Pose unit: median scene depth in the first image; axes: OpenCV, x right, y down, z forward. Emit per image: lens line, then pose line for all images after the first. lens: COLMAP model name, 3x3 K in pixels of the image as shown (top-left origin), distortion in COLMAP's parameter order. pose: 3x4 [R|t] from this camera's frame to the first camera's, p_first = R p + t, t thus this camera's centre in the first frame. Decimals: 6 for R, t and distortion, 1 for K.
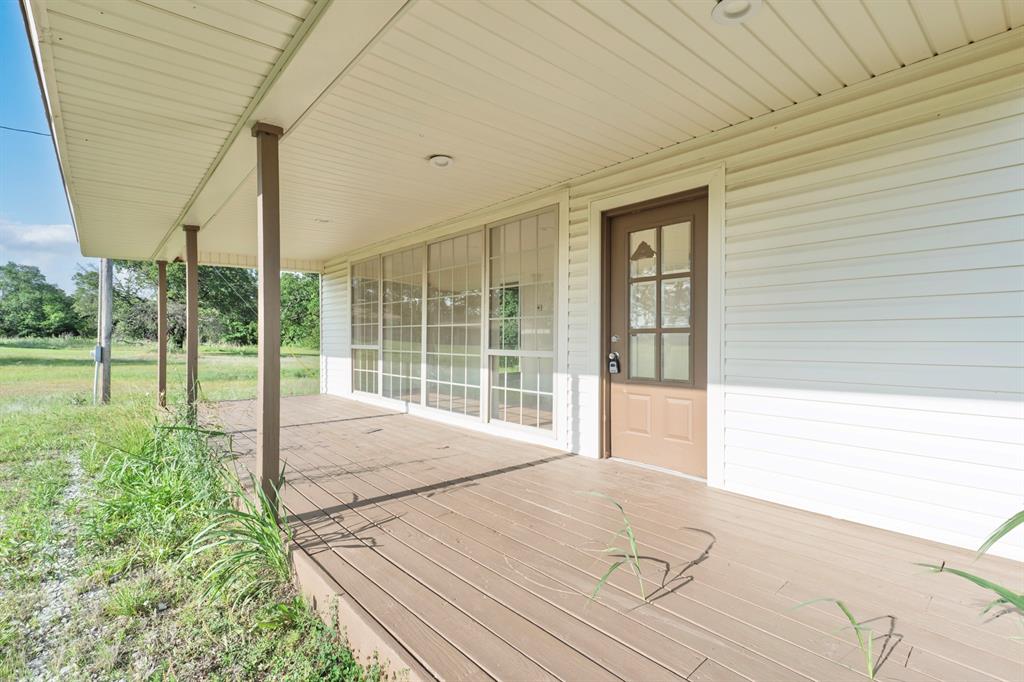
lens RADIAL K [[467.8, 0, 514.4], [0, 467.8, 341.3], [0, 0, 1]] dist [-0.002793, -0.000143]
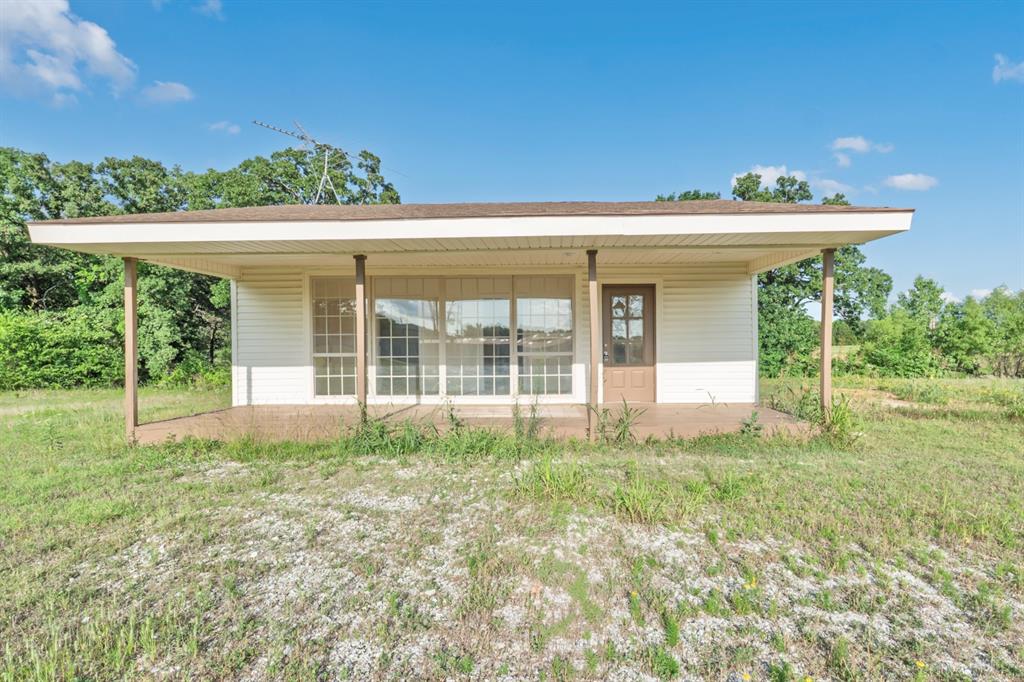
lens RADIAL K [[467.8, 0, 514.4], [0, 467.8, 341.3], [0, 0, 1]] dist [-0.002793, -0.000143]
pose [[0.683136, 0.001781, 0.730289, -1.295730], [0.010078, 0.999879, -0.011867, -0.003016], [-0.730222, 0.015467, 0.683035, -0.101083]]
